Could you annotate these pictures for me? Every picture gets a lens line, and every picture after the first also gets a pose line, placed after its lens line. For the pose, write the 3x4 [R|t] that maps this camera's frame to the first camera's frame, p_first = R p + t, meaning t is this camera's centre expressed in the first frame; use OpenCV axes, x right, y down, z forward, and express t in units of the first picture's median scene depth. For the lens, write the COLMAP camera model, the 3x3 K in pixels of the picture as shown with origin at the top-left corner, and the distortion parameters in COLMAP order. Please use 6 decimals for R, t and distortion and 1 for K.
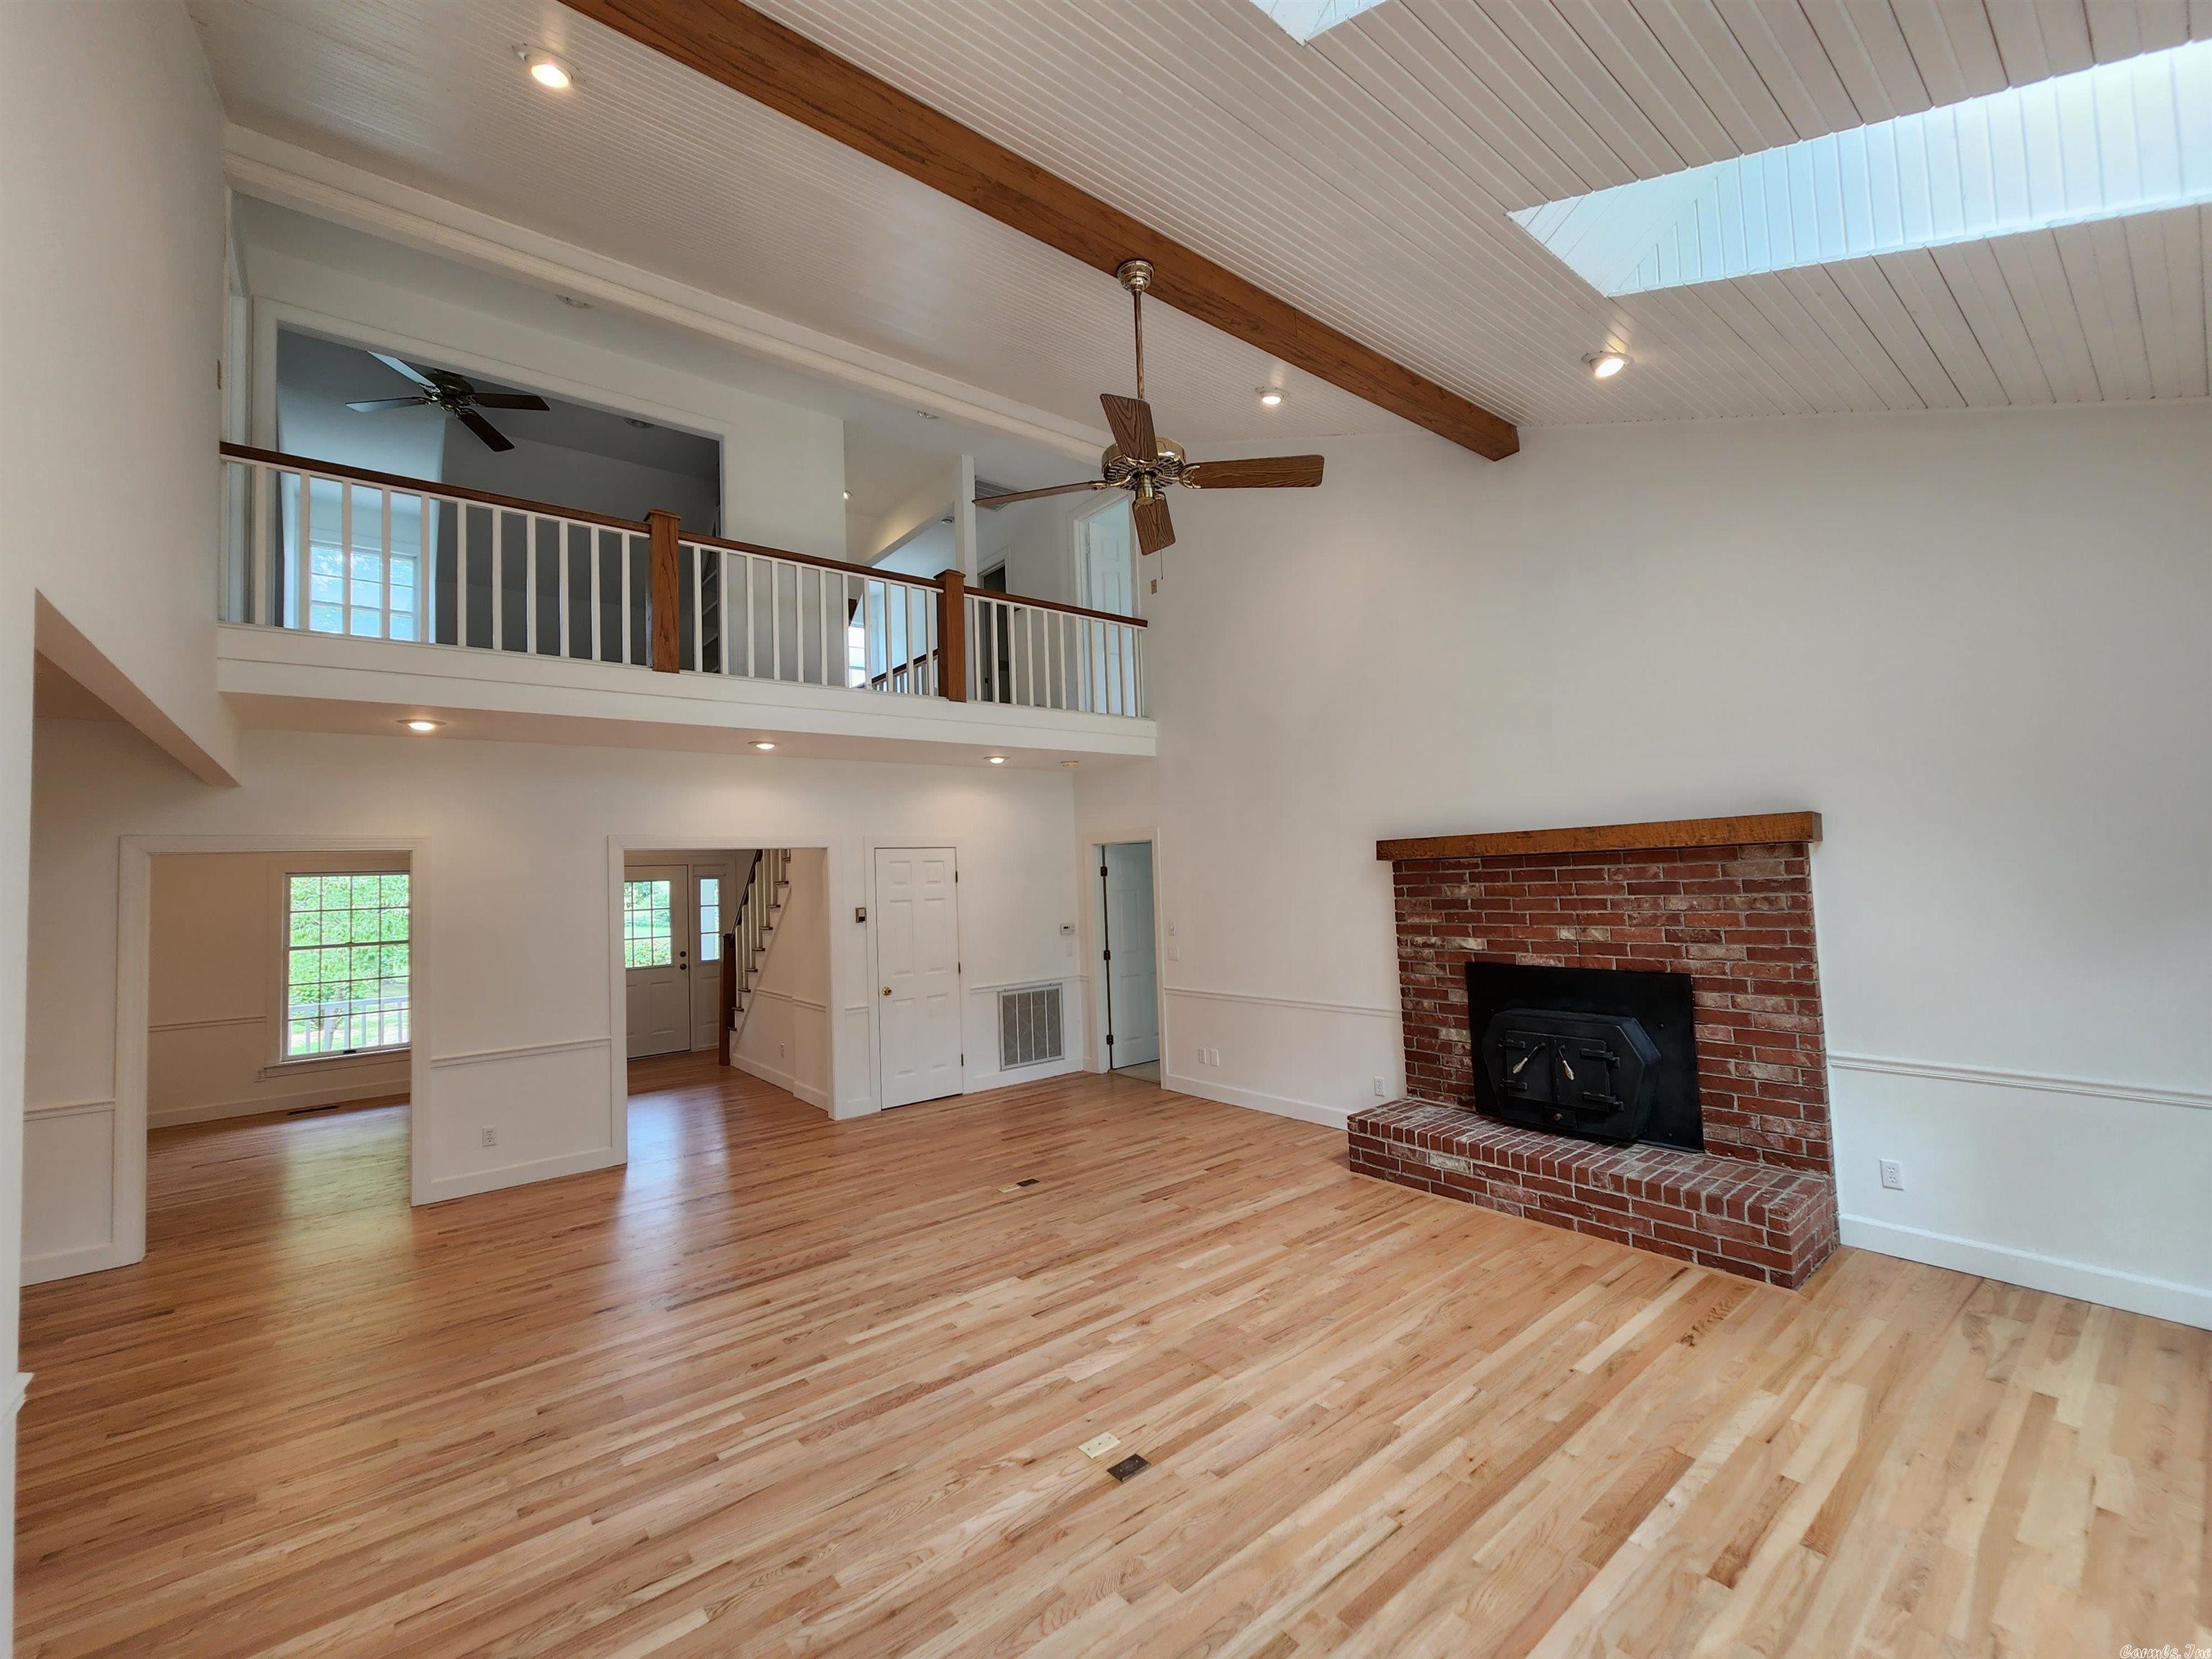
lens RADIAL K [[909.3, 0, 1108.6], [0, 909.3, 829.5], [0, 0, 1]] dist [-0.002447, -0.000176]
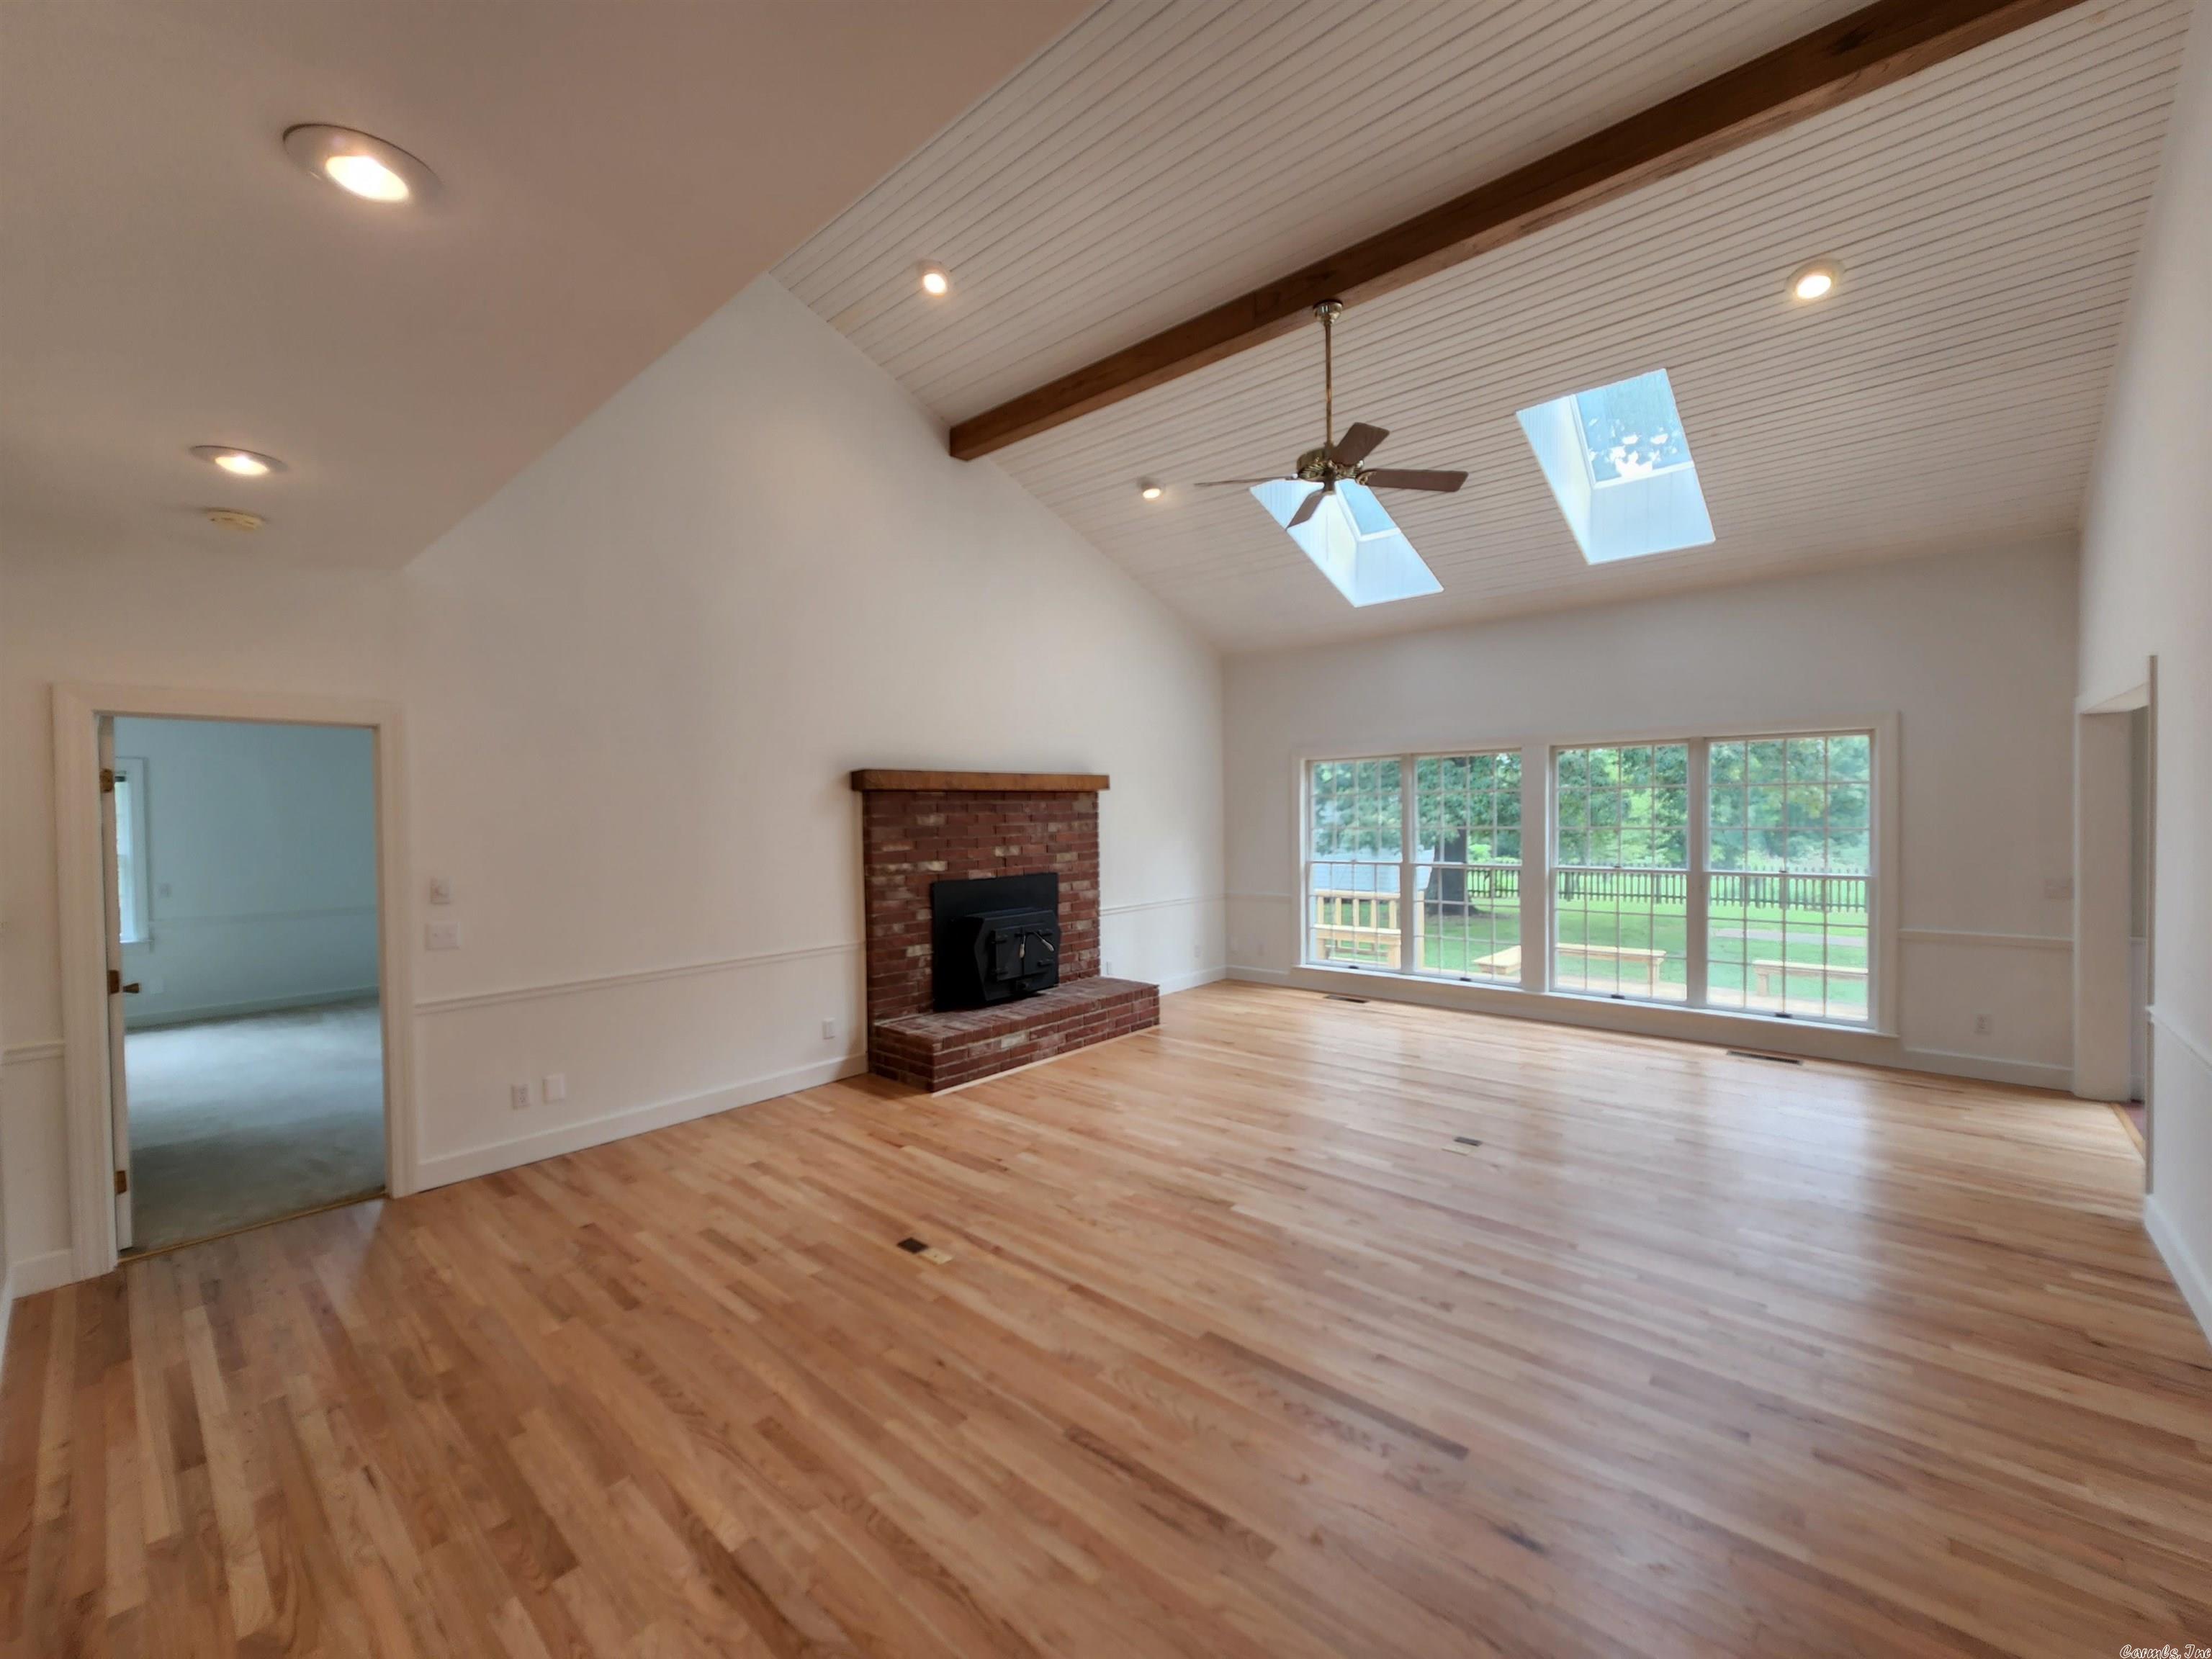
lens RADIAL K [[903.7, 0, 1111.9], [0, 903.7, 828.7], [0, 0, 1]] dist [0.002454, 0.000090]
pose [[-0.164816, 0.020033, 0.986121, -0.831416], [-0.031764, 0.999167, -0.025607, 0.110698], [-0.985813, -0.035544, -0.164042, 1.068138]]
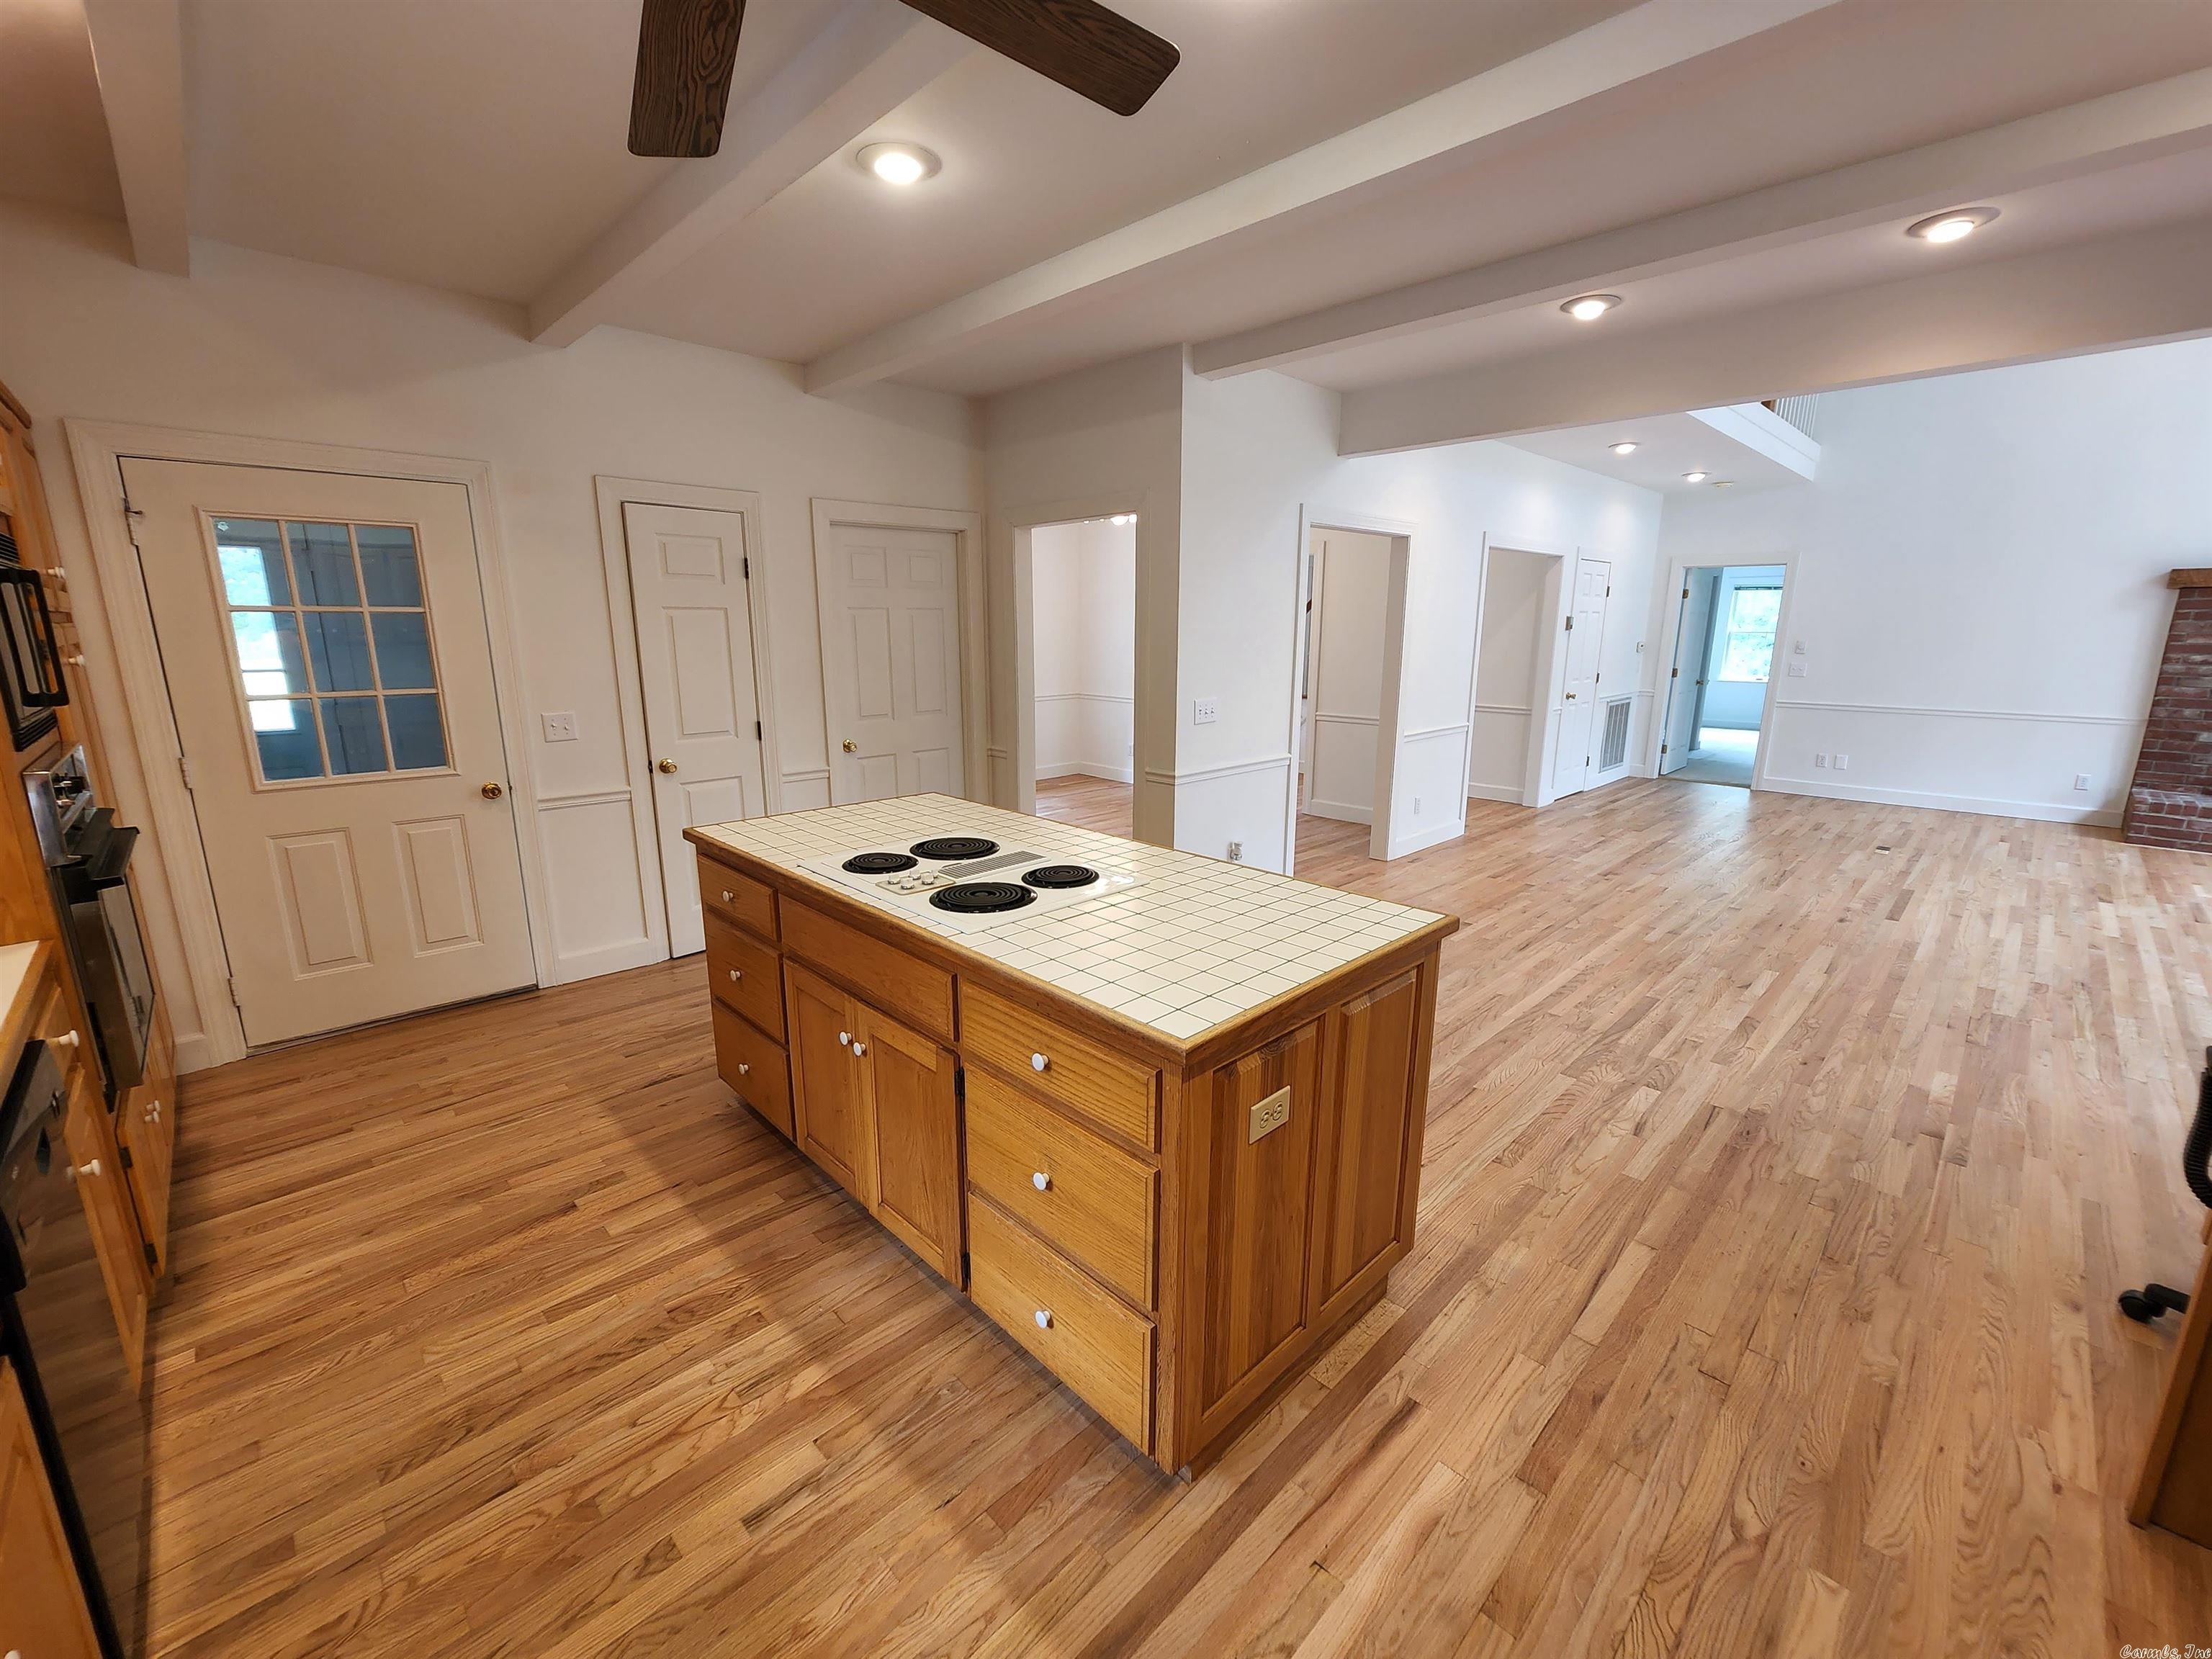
lens RADIAL K [[909.3, 0, 1108.6], [0, 909.3, 829.5], [0, 0, 1]] dist [-0.002447, -0.000176]
pose [[0.994849, 0.016646, 0.099990, -1.345923], [-0.043436, 0.961277, 0.272140, 0.089368], [-0.091588, -0.275082, 0.957048, -0.054308]]
